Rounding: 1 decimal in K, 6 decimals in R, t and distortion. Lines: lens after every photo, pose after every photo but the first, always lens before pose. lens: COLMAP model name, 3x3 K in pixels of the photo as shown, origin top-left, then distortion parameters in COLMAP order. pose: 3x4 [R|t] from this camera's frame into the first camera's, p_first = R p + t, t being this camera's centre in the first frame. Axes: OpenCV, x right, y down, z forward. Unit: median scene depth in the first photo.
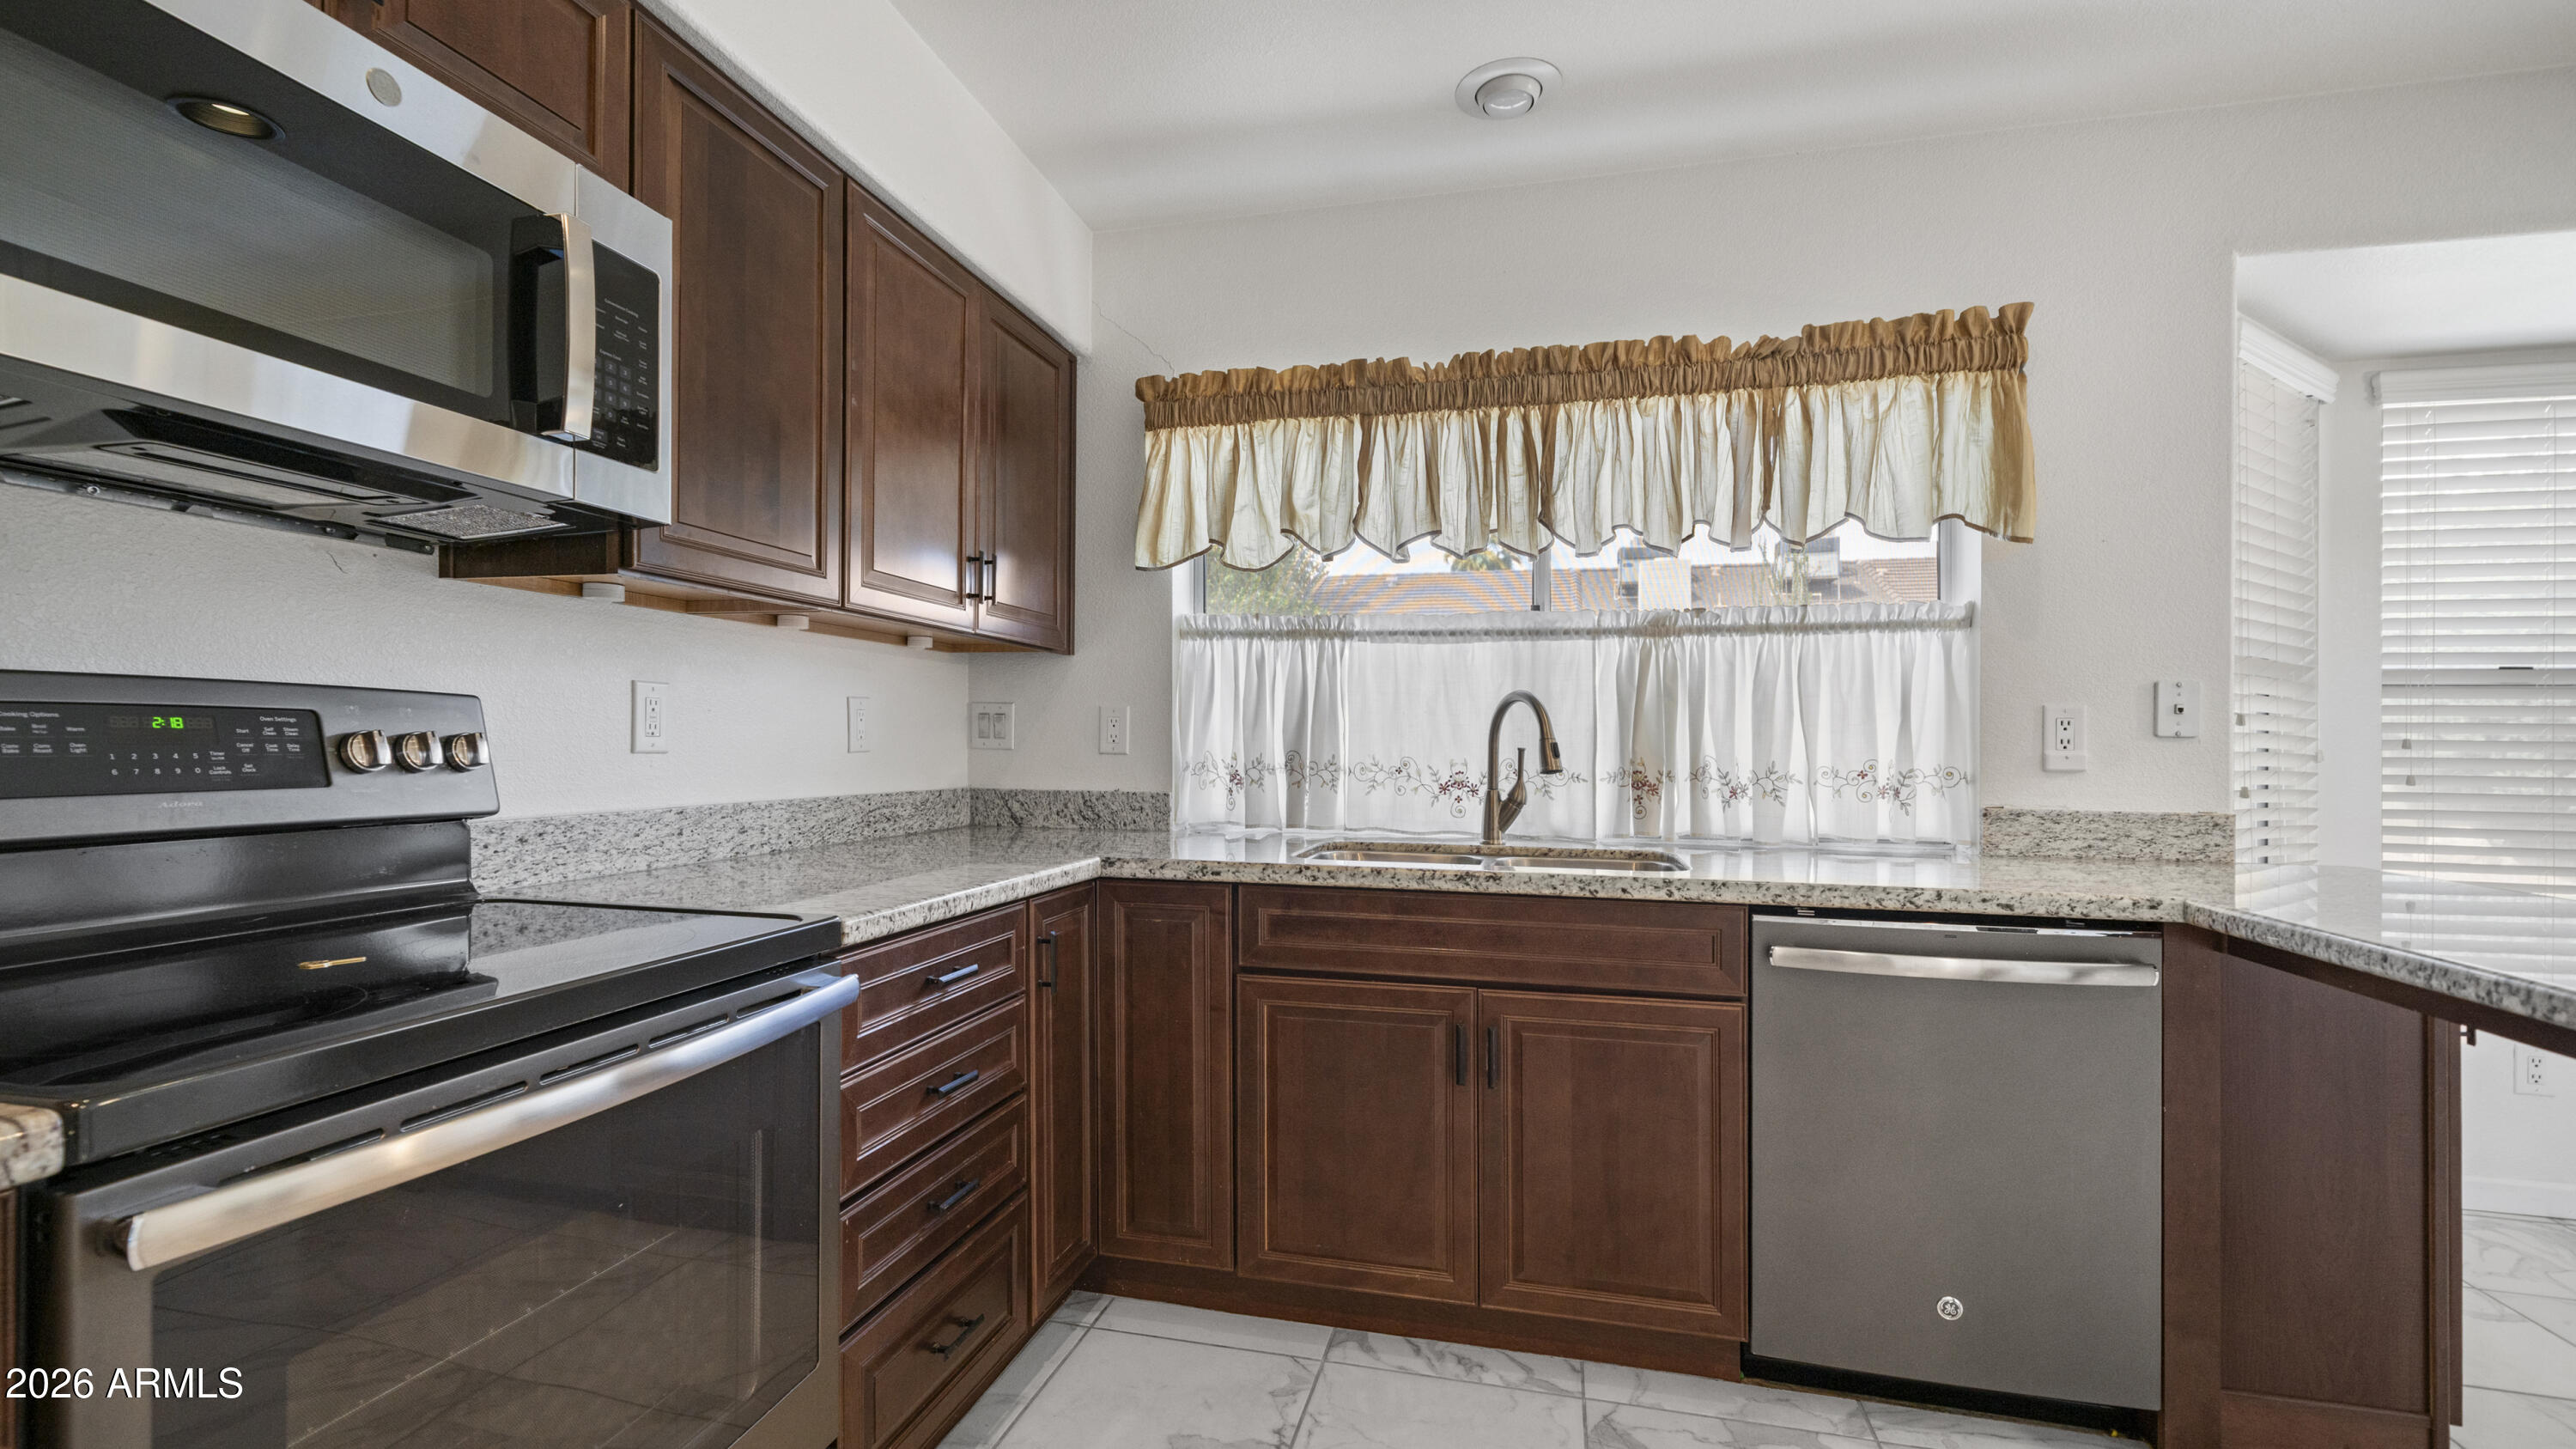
lens RADIAL K [[1129.6, 0, 1284.1], [0, 1129.6, 737.4], [0, 0, 1]] dist [0.000878, 0.001359]
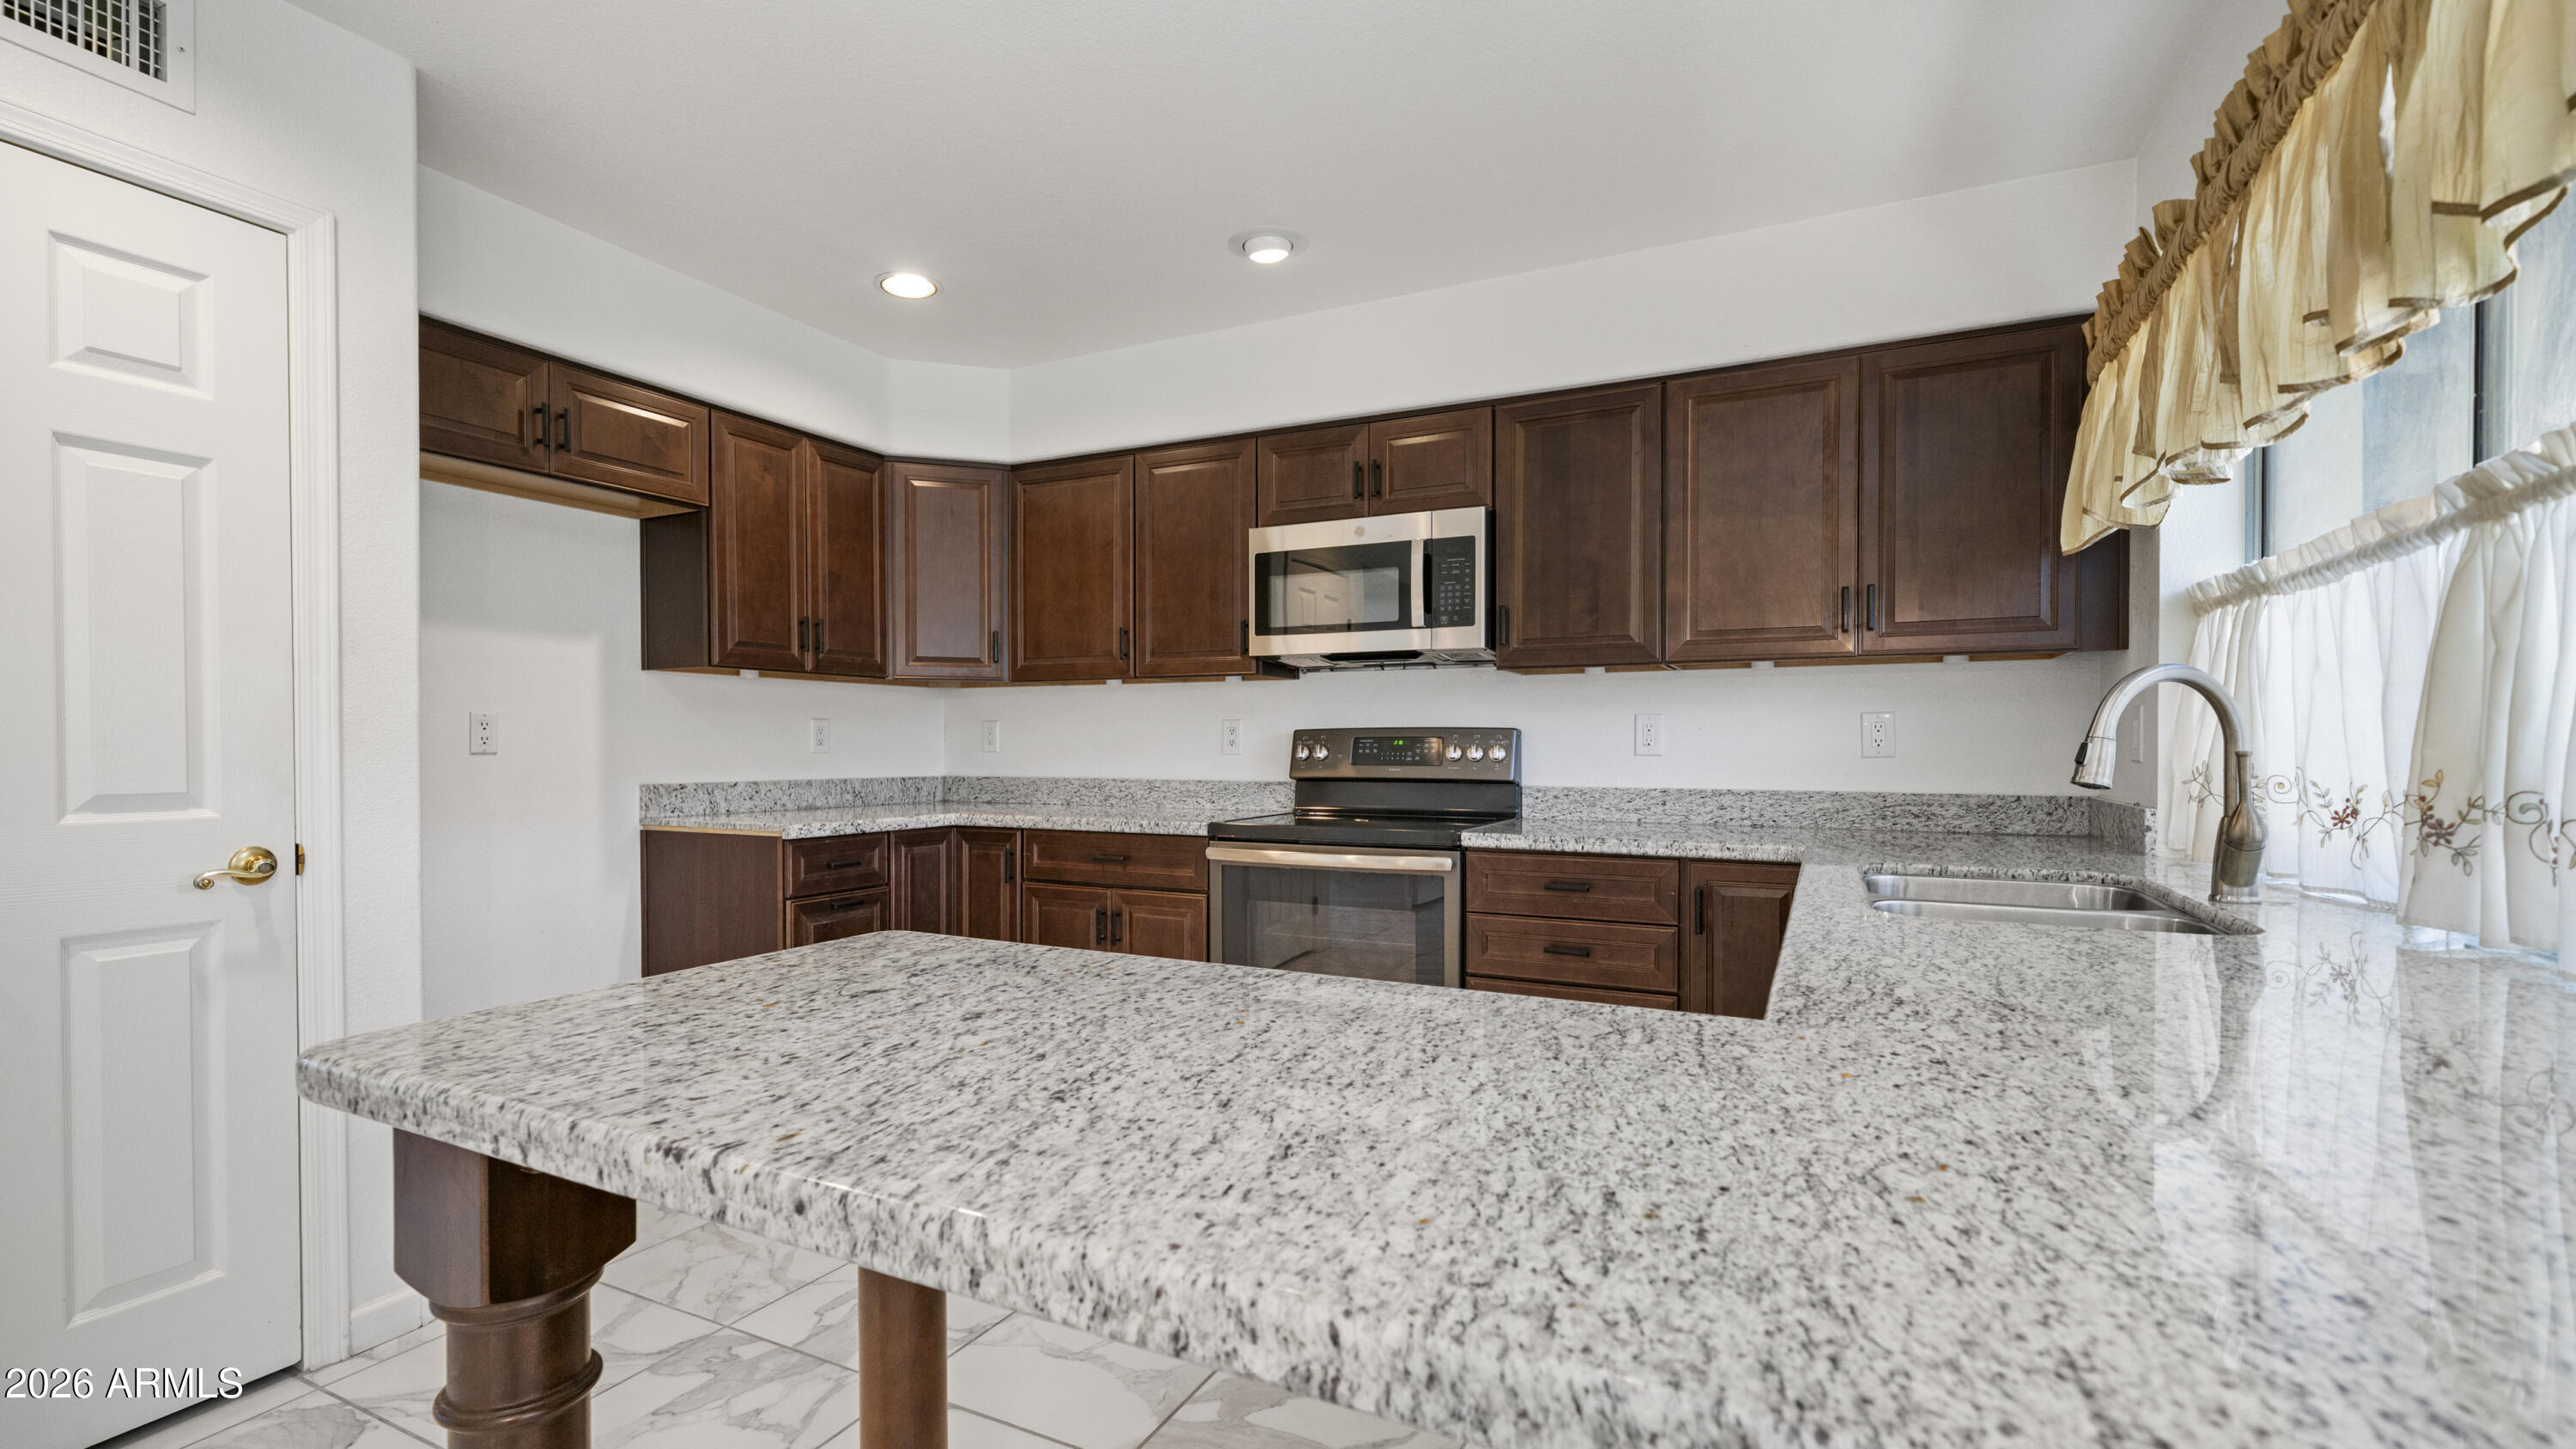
lens RADIAL K [[1129.6, 0, 1277.0], [0, 1129.6, 750.0], [0, 0, 1]] dist [0.000878, 0.001359]
pose [[-0.229159, -0.005482, -0.973373, 1.017897], [0.002219, 0.999979, -0.006155, 0.011832], [0.973386, -0.003571, -0.229142, 0.688436]]
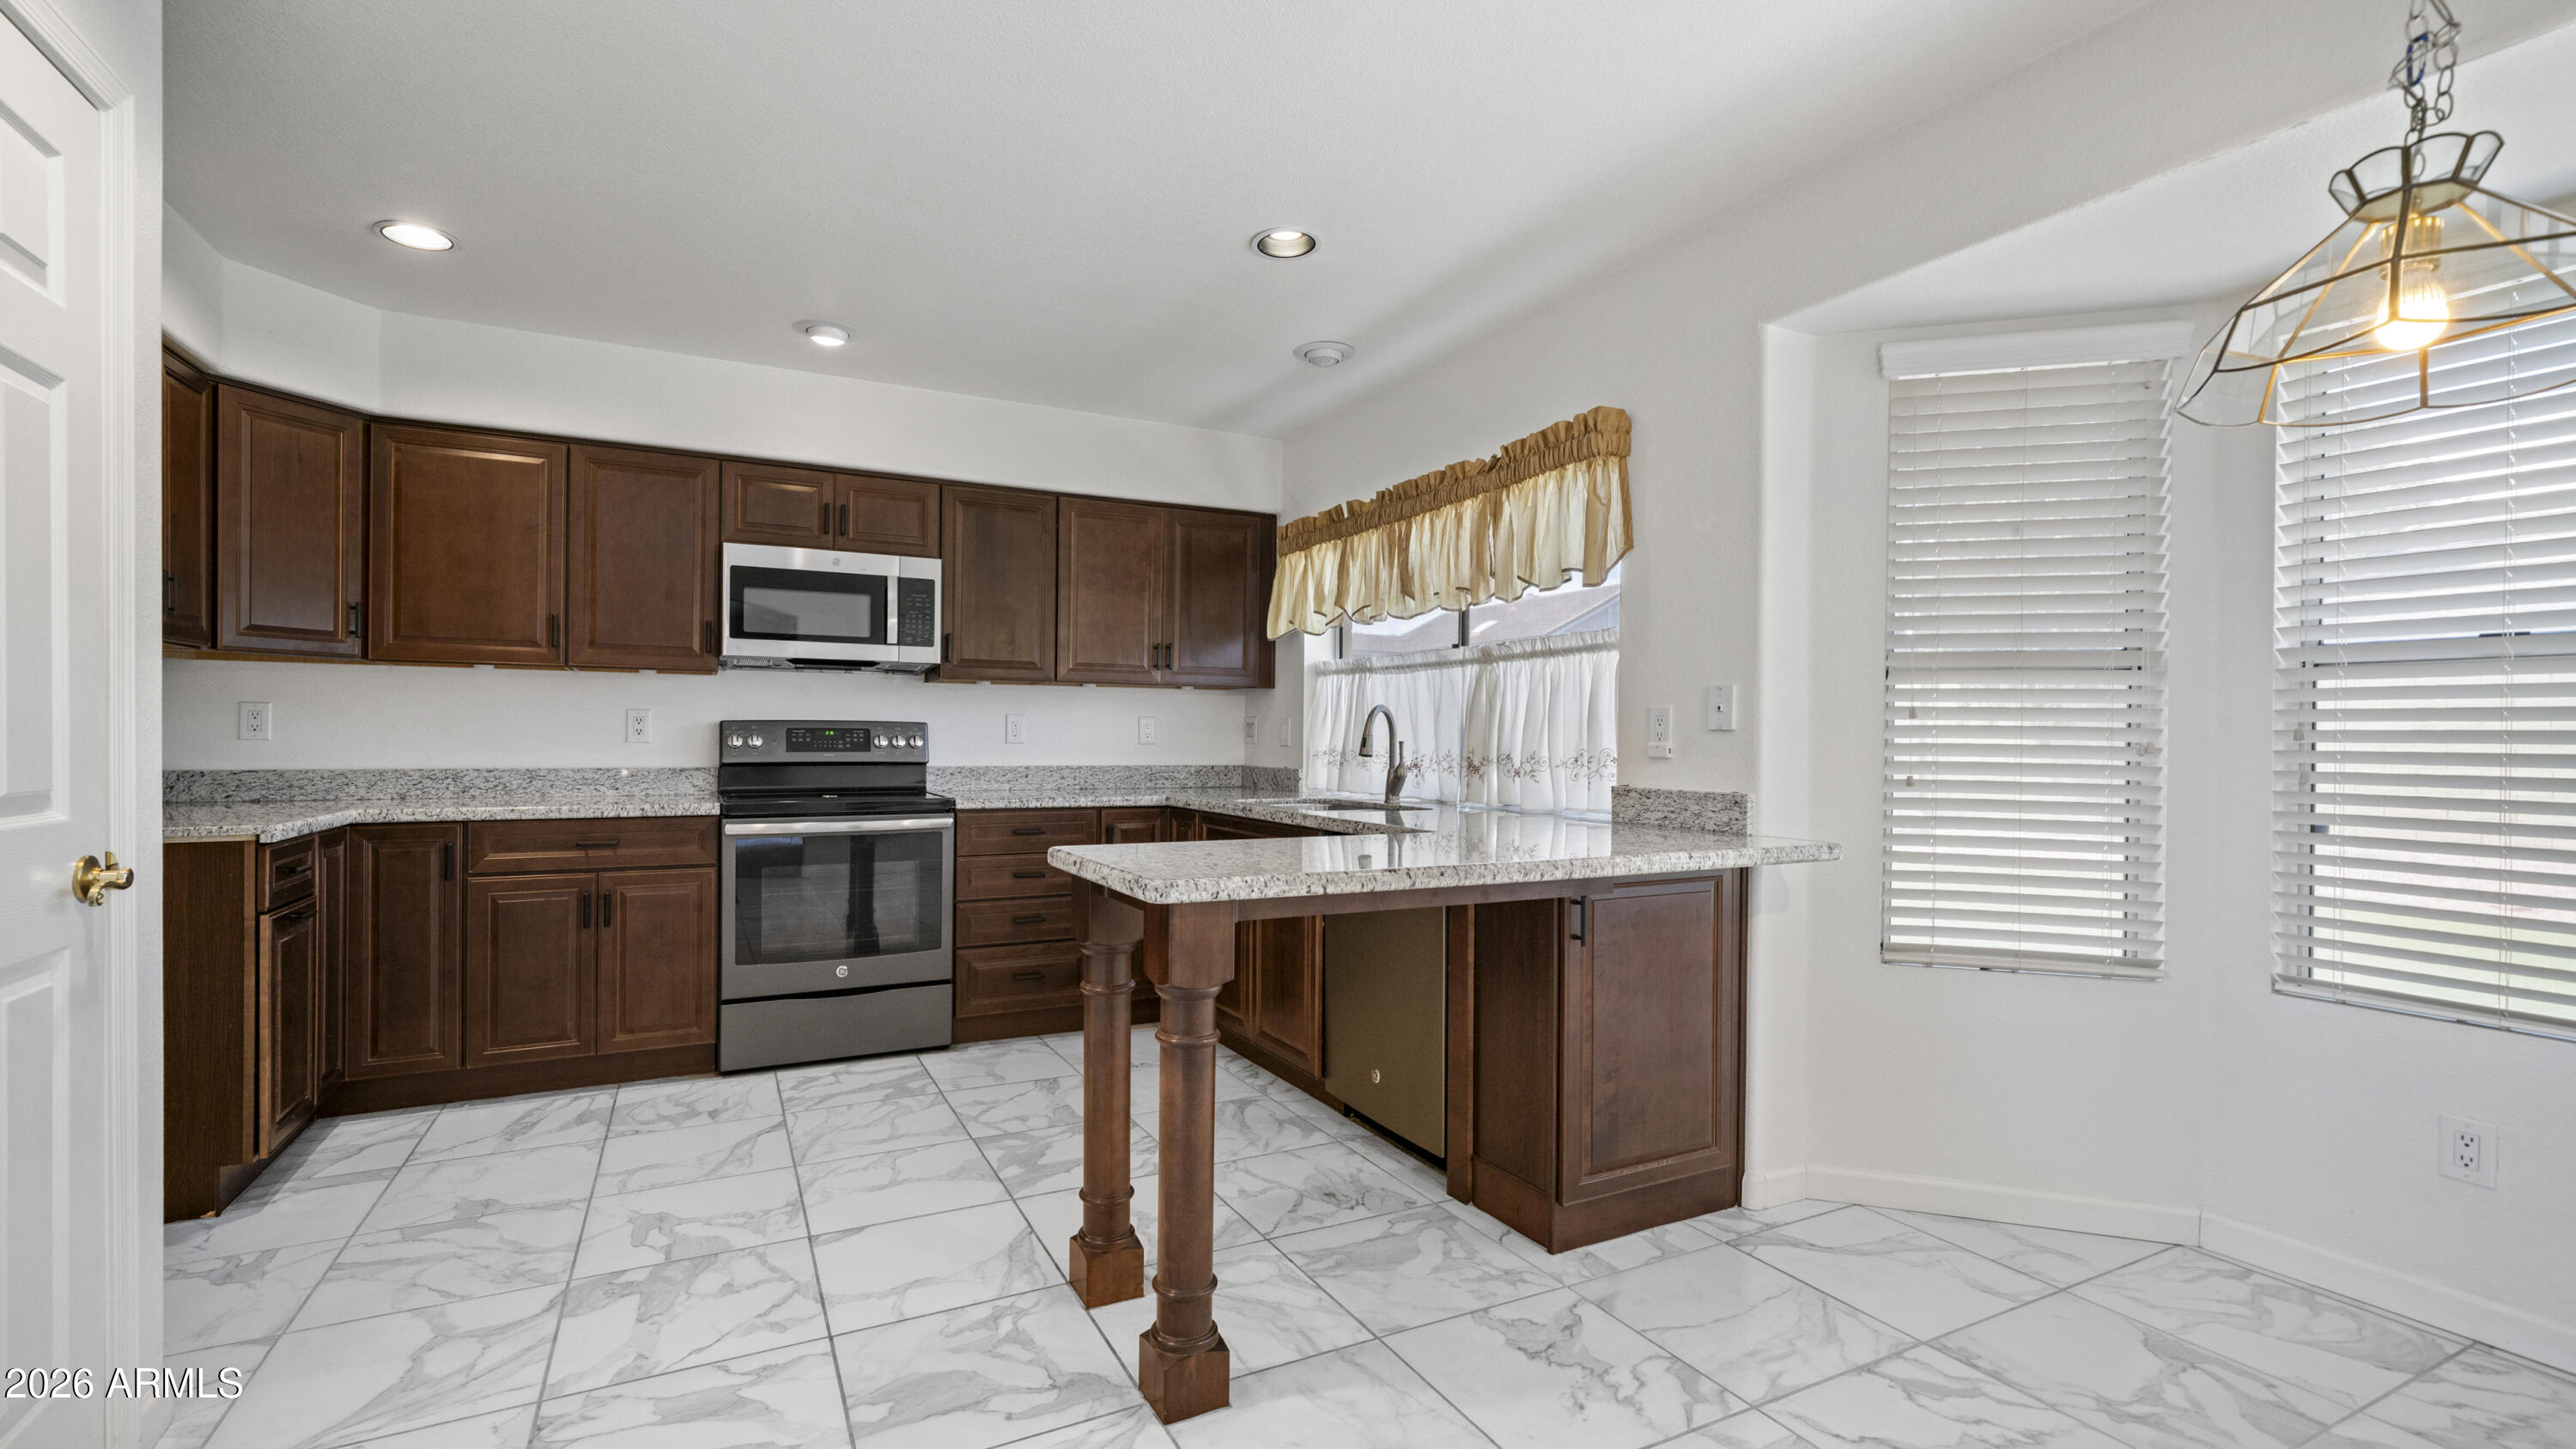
lens RADIAL K [[1129.6, 0, 1269.2], [0, 1129.6, 730.3], [0, 0, 1]] dist [0.000878, 0.001359]
pose [[0.653303, -0.010131, -0.757029, 1.372205], [0.003622, 0.999941, -0.010256, 0.010359], [0.757088, 0.003958, 0.653301, -0.160732]]
